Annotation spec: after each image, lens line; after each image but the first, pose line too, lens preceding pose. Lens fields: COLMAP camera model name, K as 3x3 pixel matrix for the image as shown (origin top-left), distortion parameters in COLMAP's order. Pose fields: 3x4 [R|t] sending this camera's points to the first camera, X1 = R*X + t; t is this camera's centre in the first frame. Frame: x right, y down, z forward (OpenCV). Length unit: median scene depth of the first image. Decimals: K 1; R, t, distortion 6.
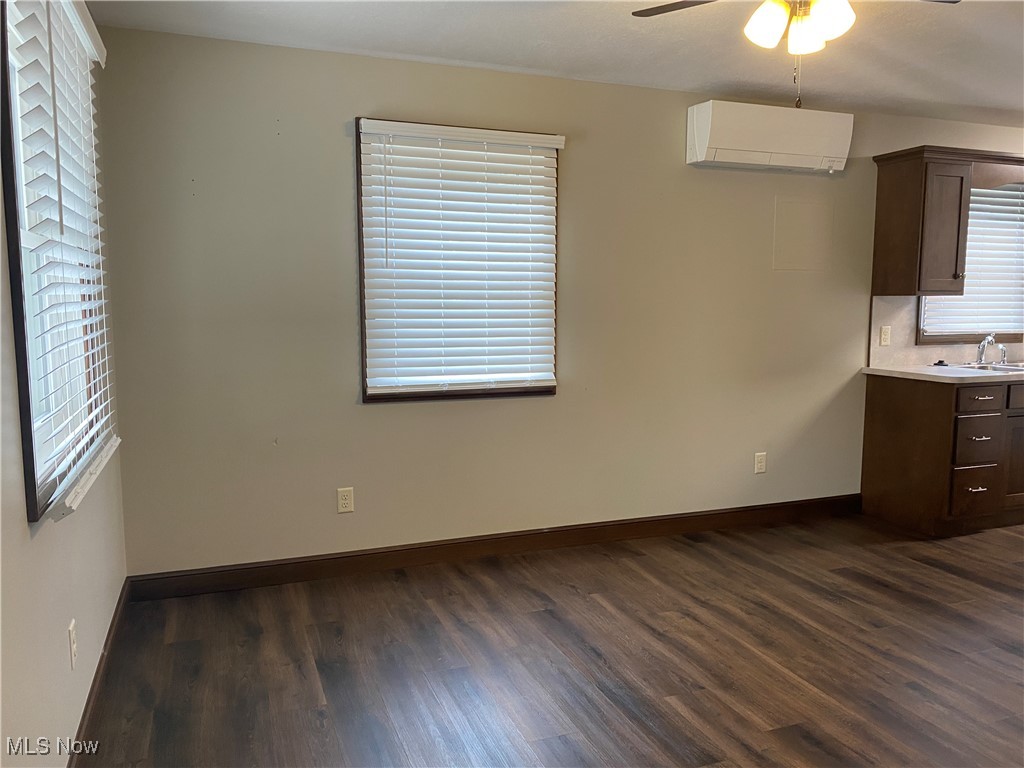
lens RADIAL K [[780.8, 0, 508.3], [0, 780.8, 384.6], [0, 0, 1]] dist [0.002999, -0.003528]
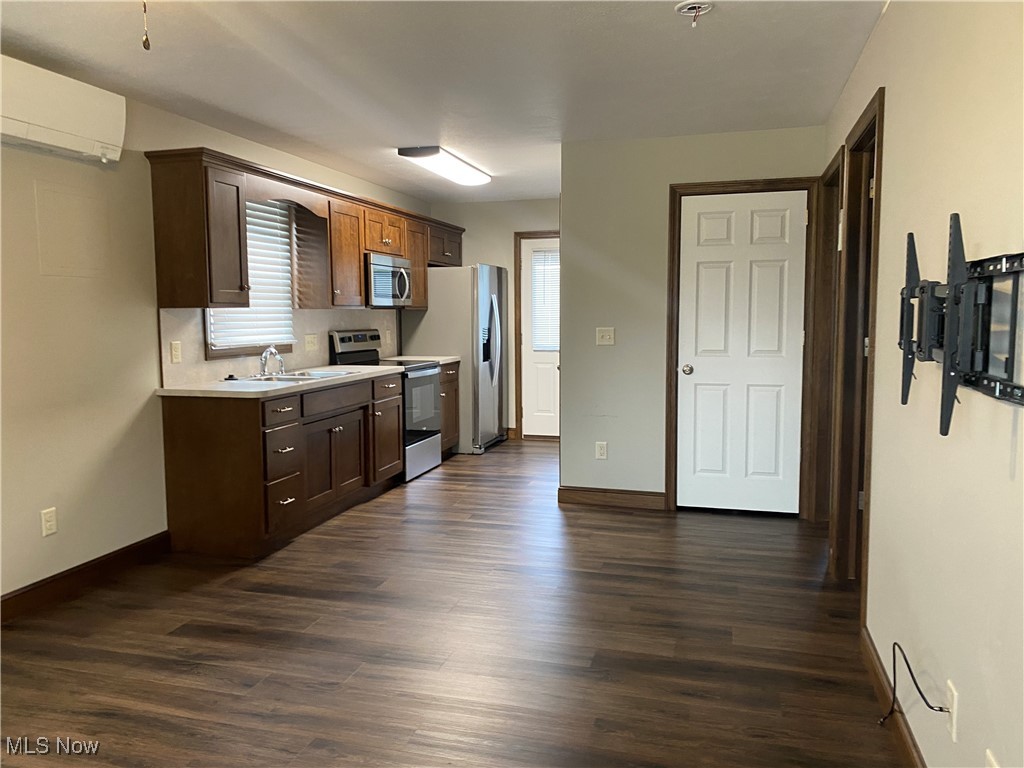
lens RADIAL K [[780.8, 0, 508.3], [0, 780.8, 384.6], [0, 0, 1]] dist [0.002999, -0.003528]
pose [[0.592920, -0.078931, 0.801383, -0.021690], [0.092865, 0.995247, 0.029317, -0.017725], [-0.799888, 0.057038, 0.597432, 0.170619]]
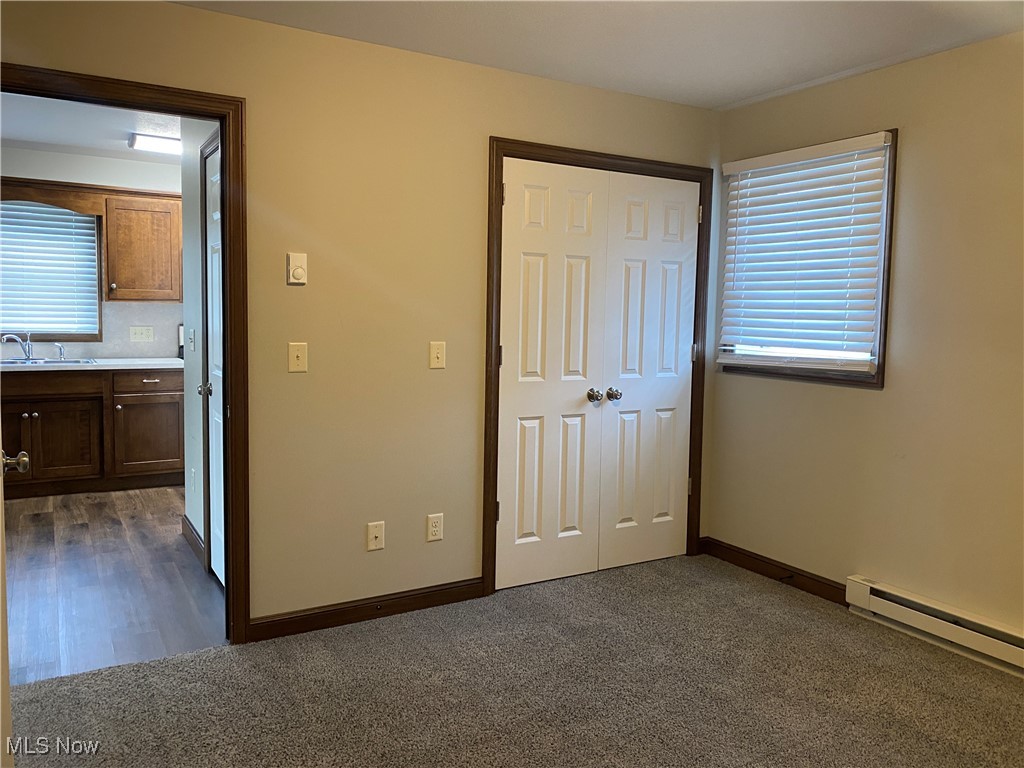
lens RADIAL K [[779.7, 0, 514.1], [0, 779.7, 372.4], [0, 0, 1]] dist [0.068326, -0.131186]
pose [[0.981518, 0.004024, 0.191328, 1.264858], [0.000470, 0.999725, -0.023440, 0.021969], [-0.191370, 0.023096, 0.981246, -0.289518]]
